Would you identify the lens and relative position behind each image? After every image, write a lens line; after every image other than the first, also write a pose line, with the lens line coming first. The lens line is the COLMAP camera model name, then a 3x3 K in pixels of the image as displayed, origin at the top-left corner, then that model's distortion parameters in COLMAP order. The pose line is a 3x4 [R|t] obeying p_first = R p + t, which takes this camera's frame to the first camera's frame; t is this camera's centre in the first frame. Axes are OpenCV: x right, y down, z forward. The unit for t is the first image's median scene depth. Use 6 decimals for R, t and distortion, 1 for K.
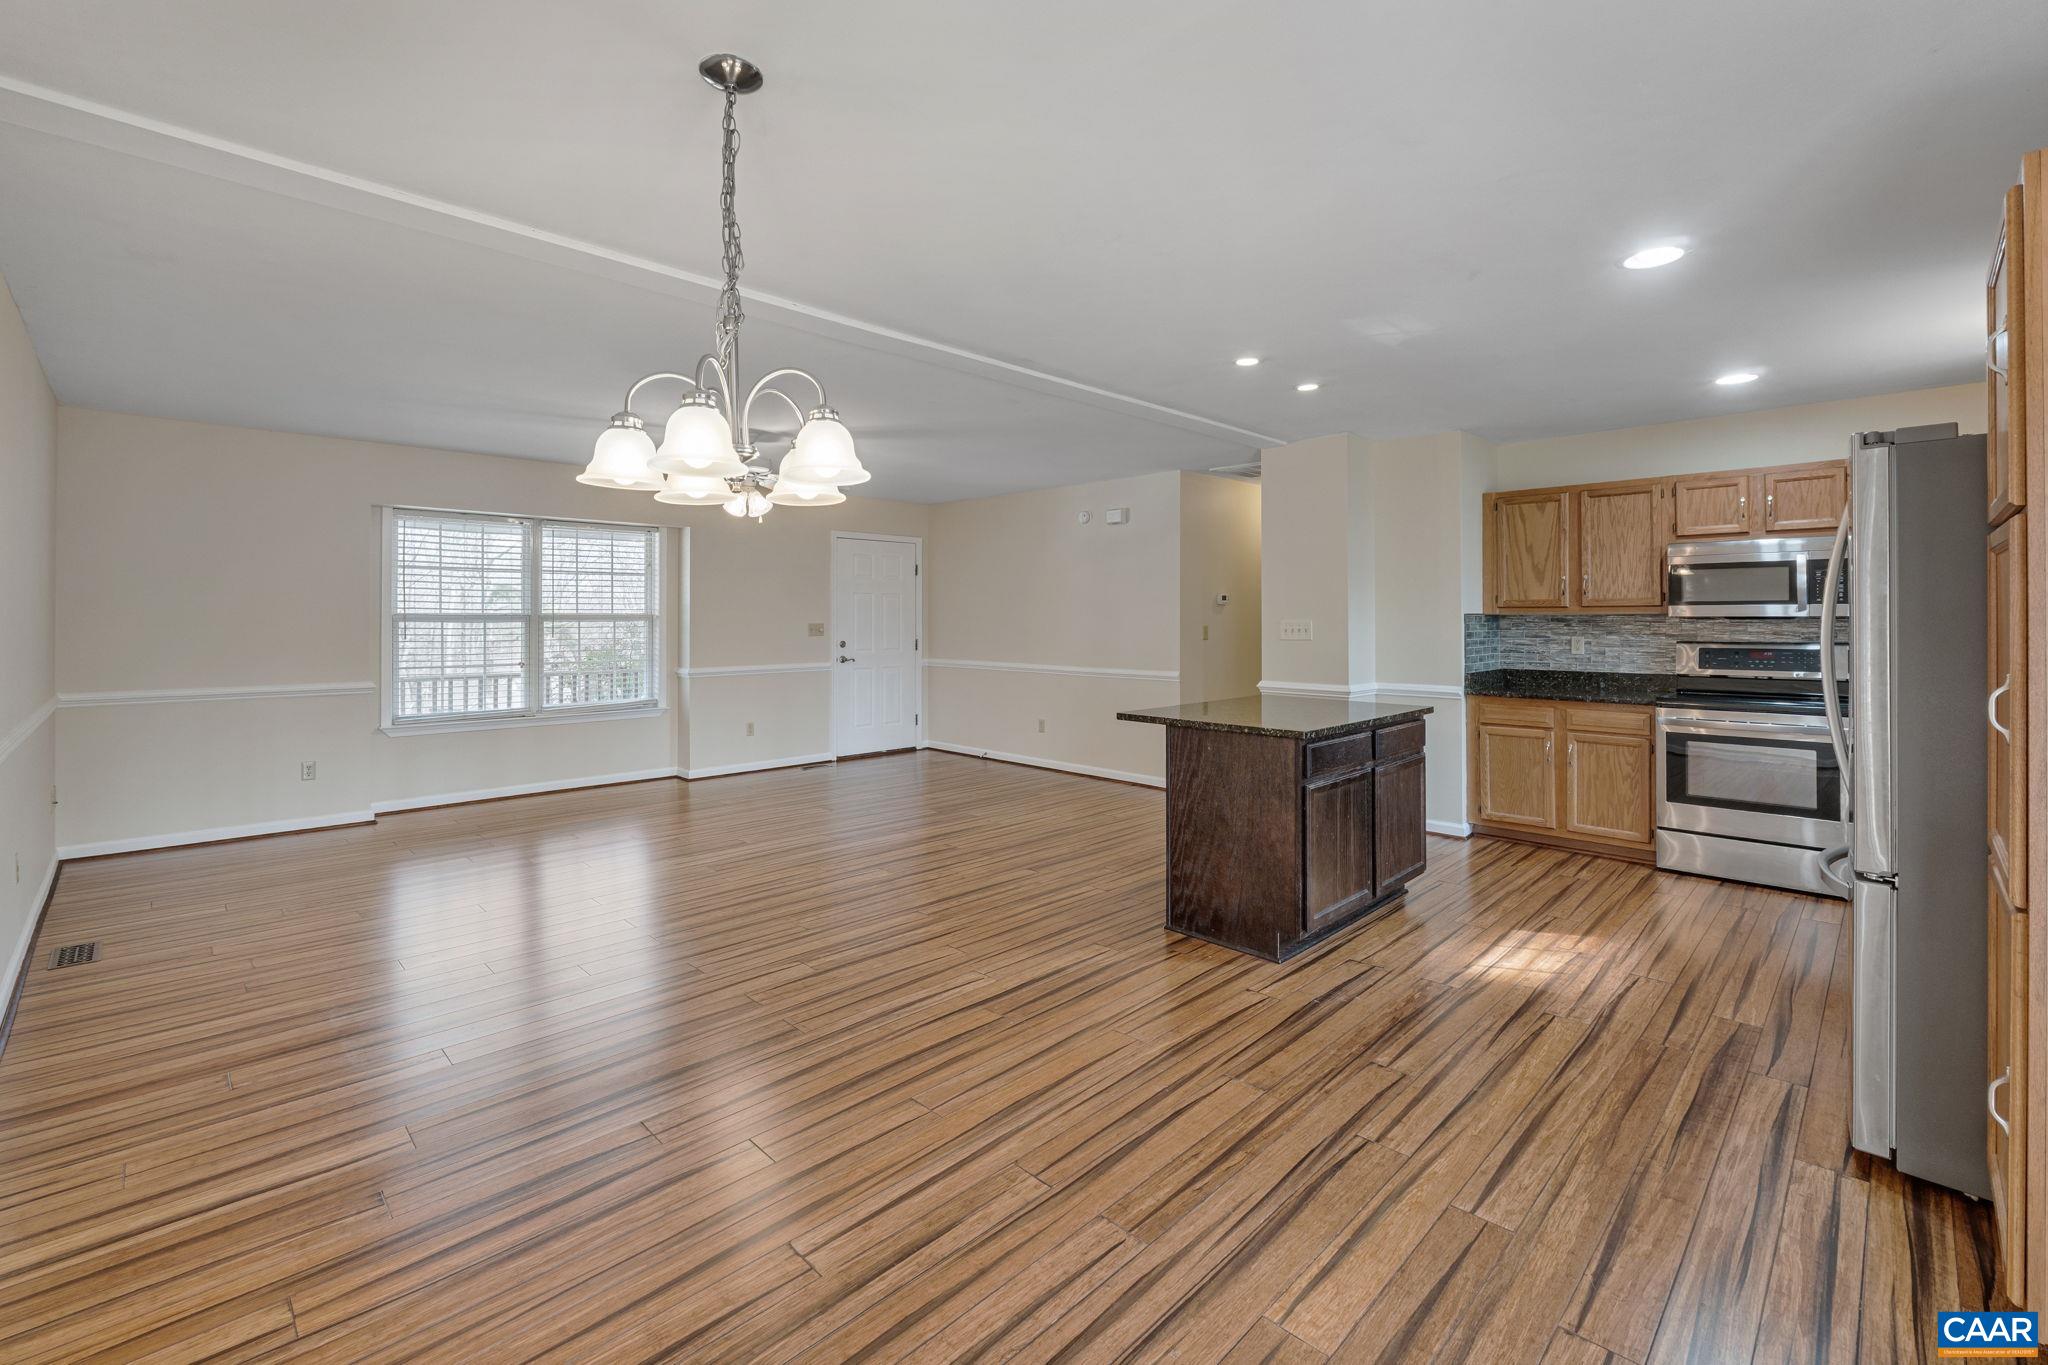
lens RADIAL K [[878.9, 0, 1021.8], [0, 878.9, 616.7], [0, 0, 1]] dist [-0.006350, -0.000035]
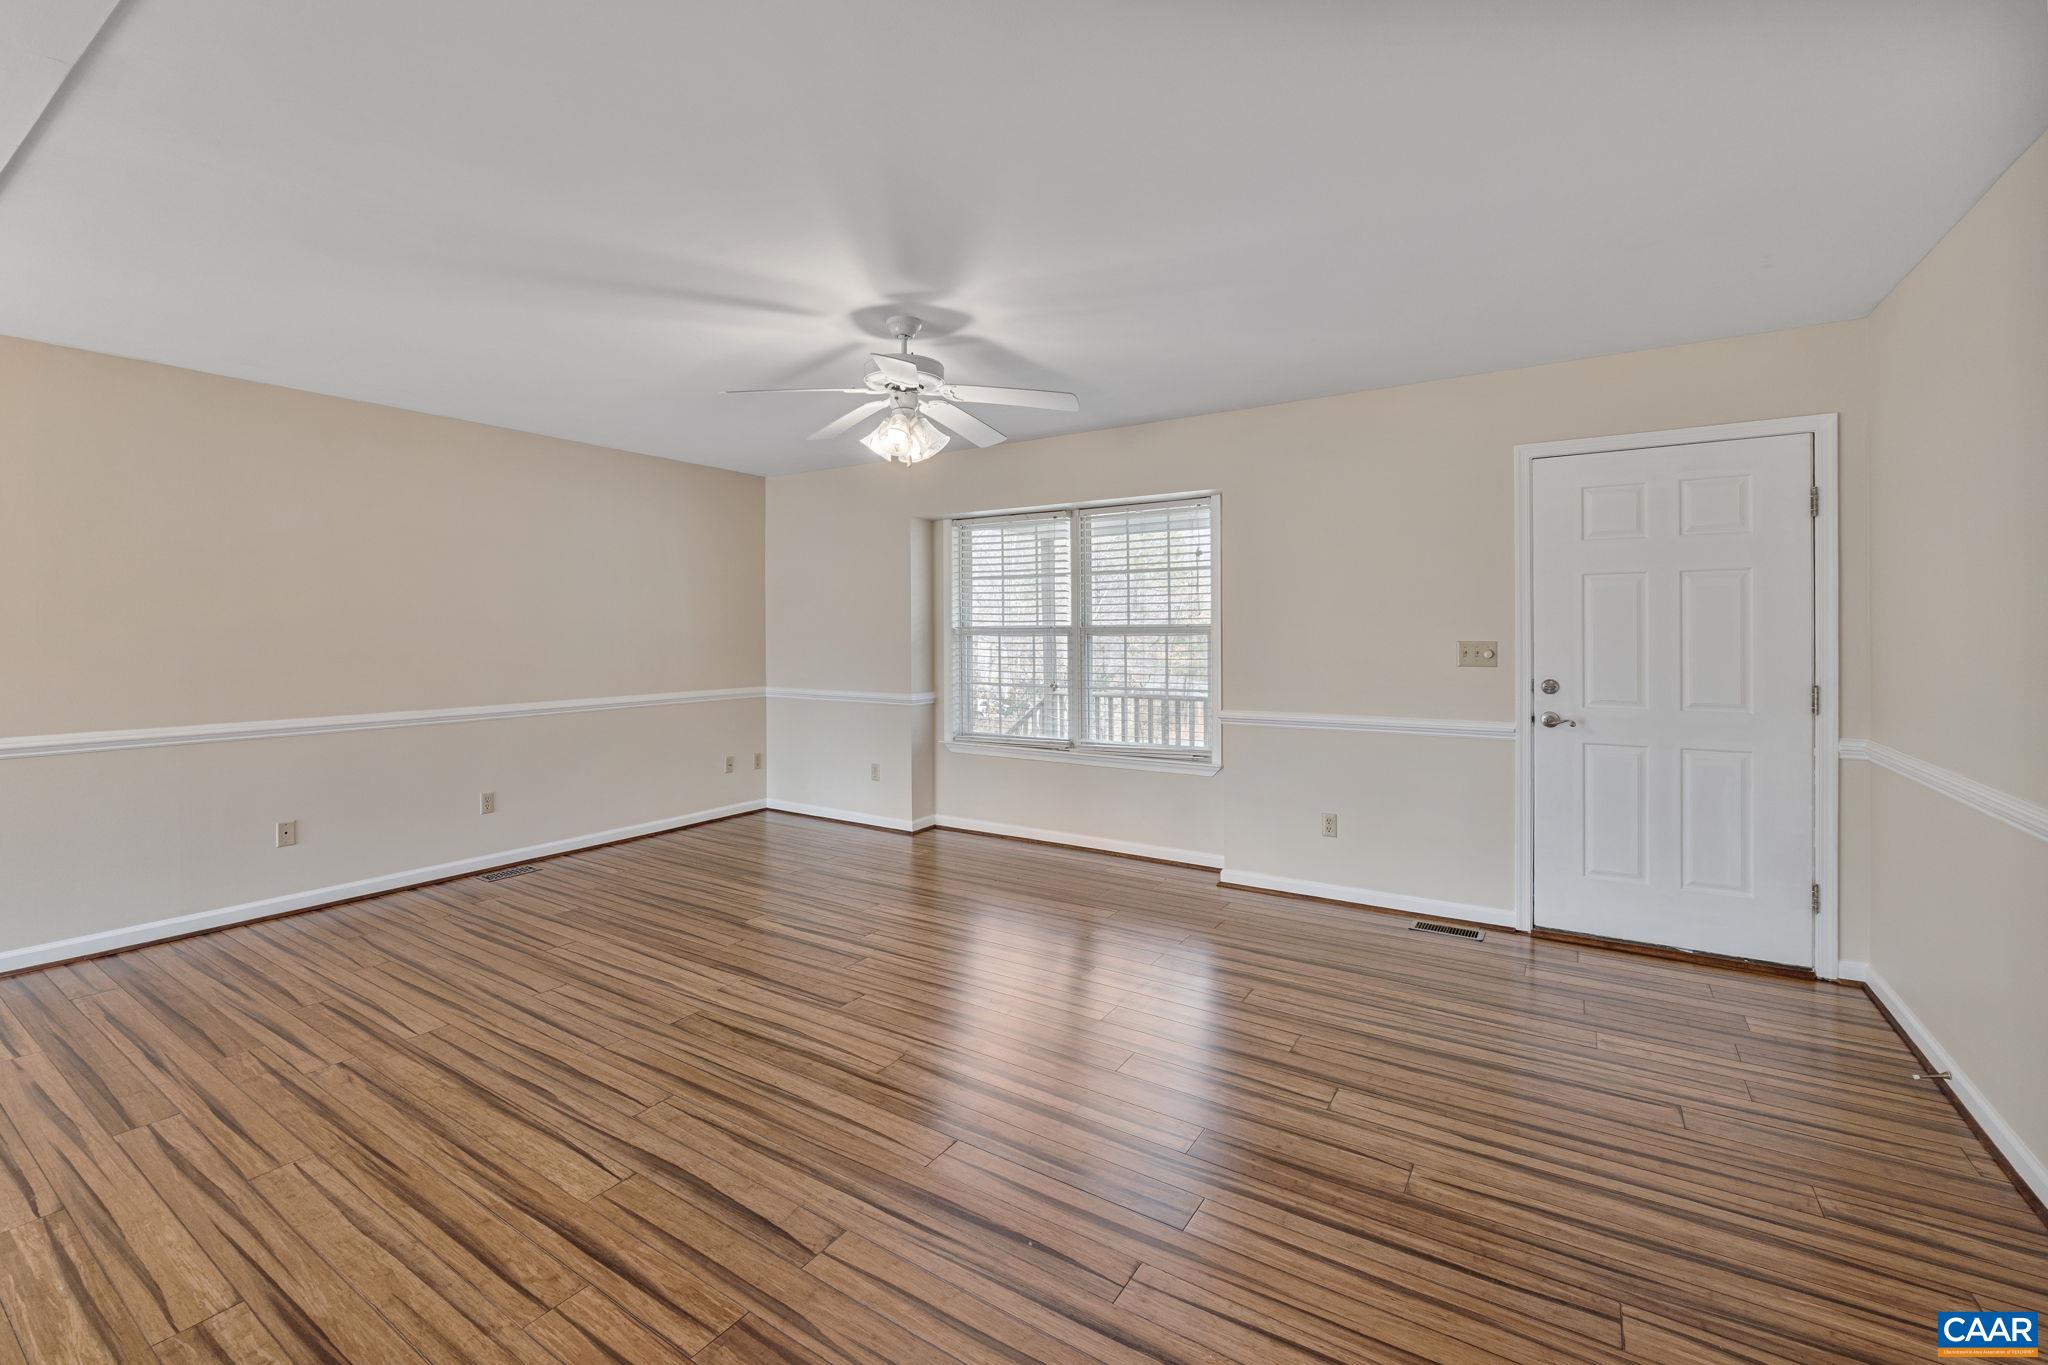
lens RADIAL K [[875.7, 0, 1013.4], [0, 875.7, 622.0], [0, 0, 1]] dist [-0.006757, -0.000016]
pose [[0.197986, -0.007063, -0.980179, 0.310845], [0.006360, 0.999962, -0.005921, -0.003101], [0.980184, -0.005061, 0.198023, 1.027397]]
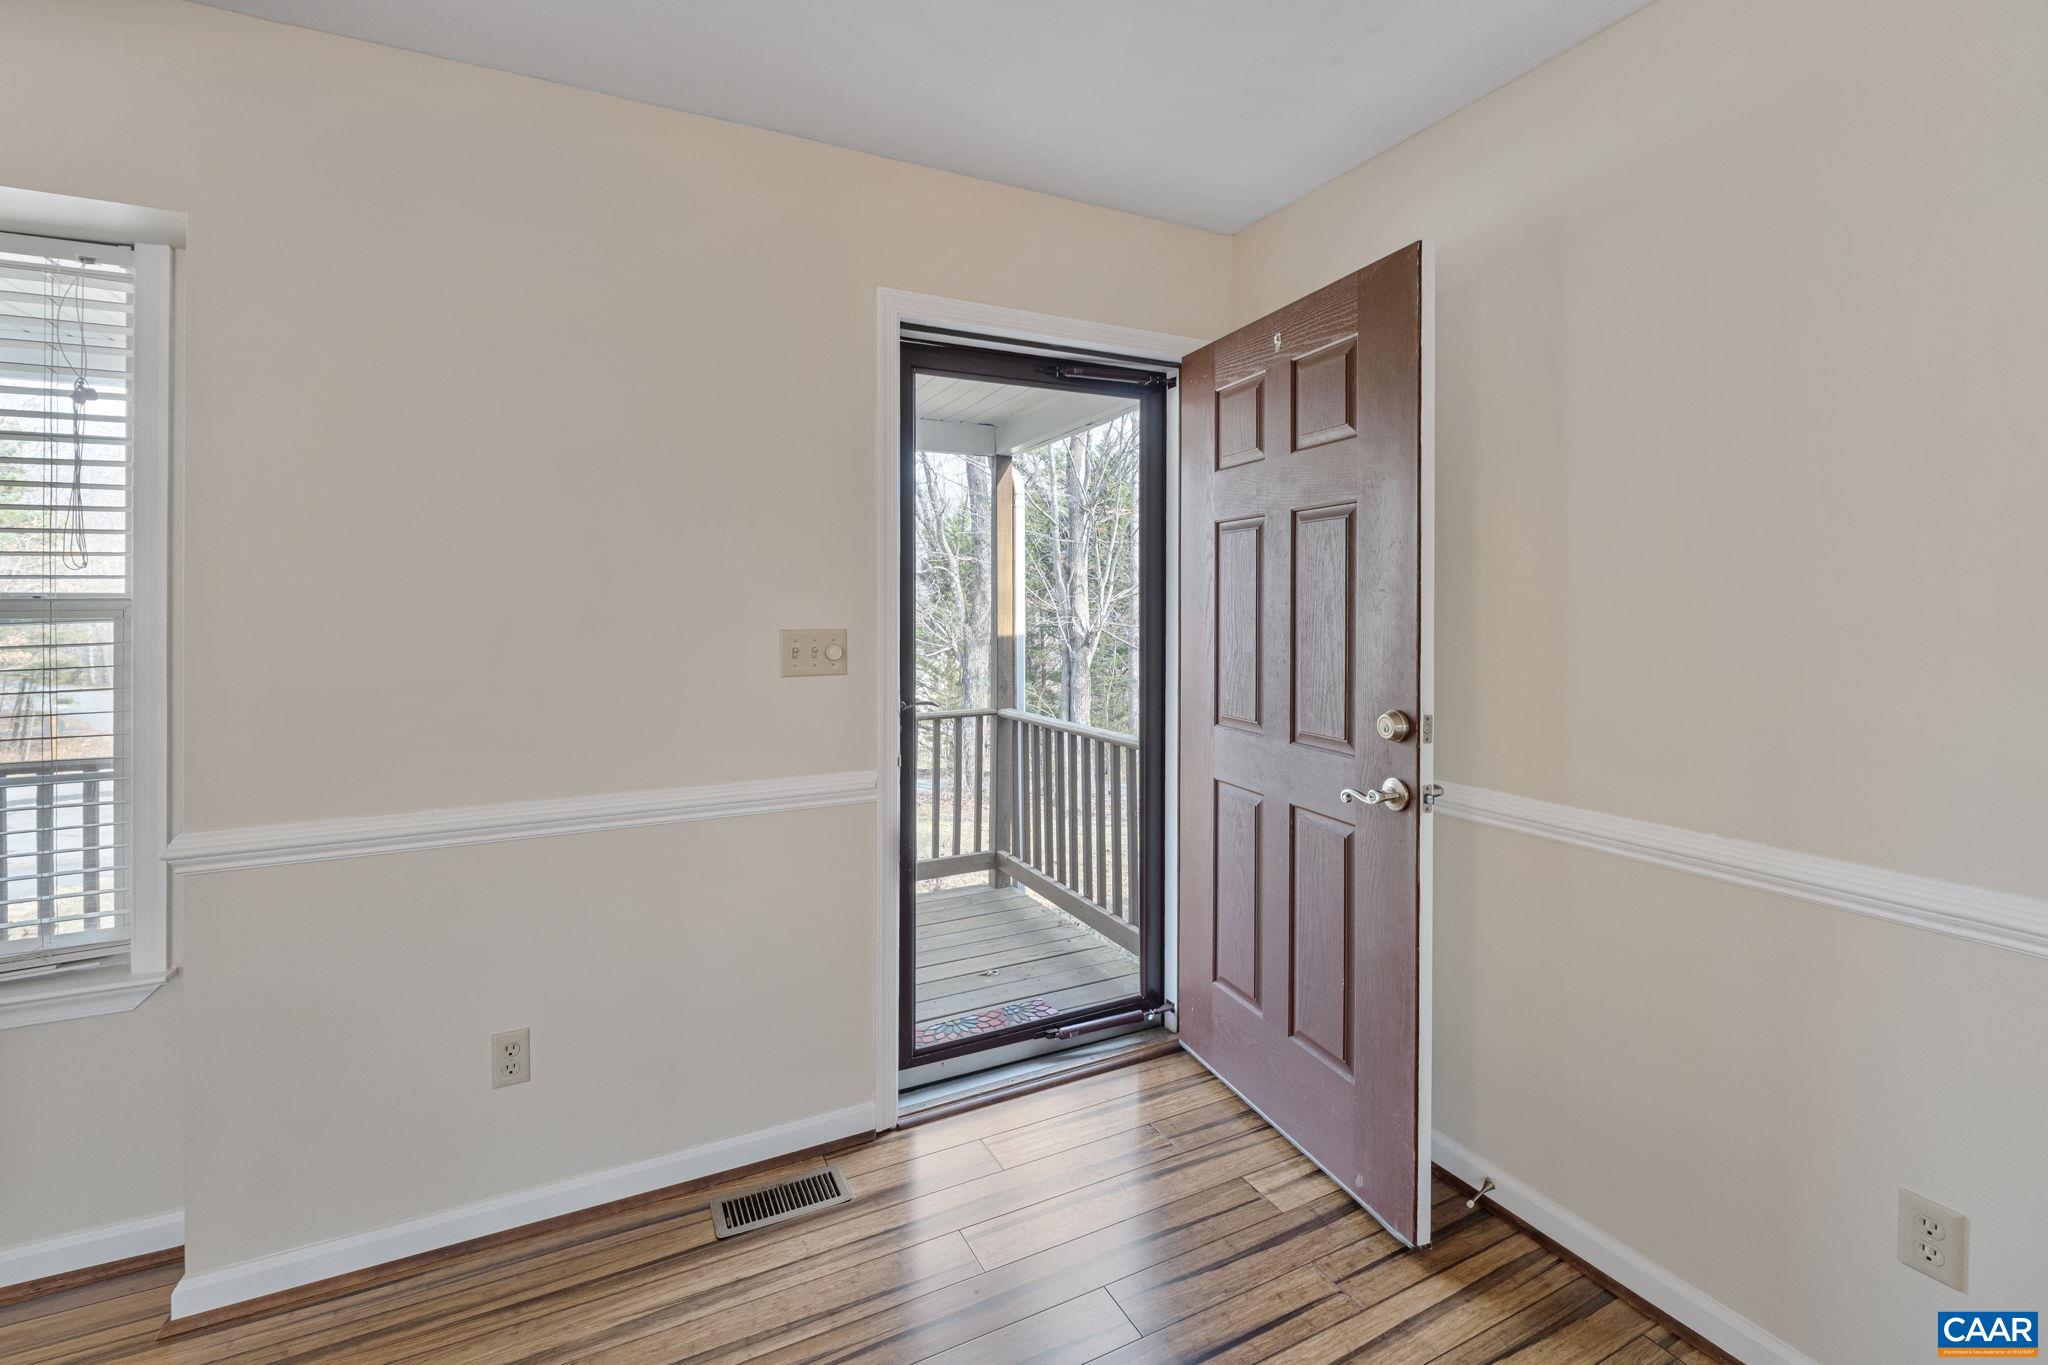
lens RADIAL K [[877.9, 0, 1025.2], [0, 877.9, 598.8], [0, 0, 1]] dist [-0.004865, -0.000204]
pose [[0.943849, 0.001681, -0.330374, -0.135096], [-0.000517, 0.999993, 0.003611, -0.004297], [0.330378, -0.003238, 0.943843, 1.219627]]
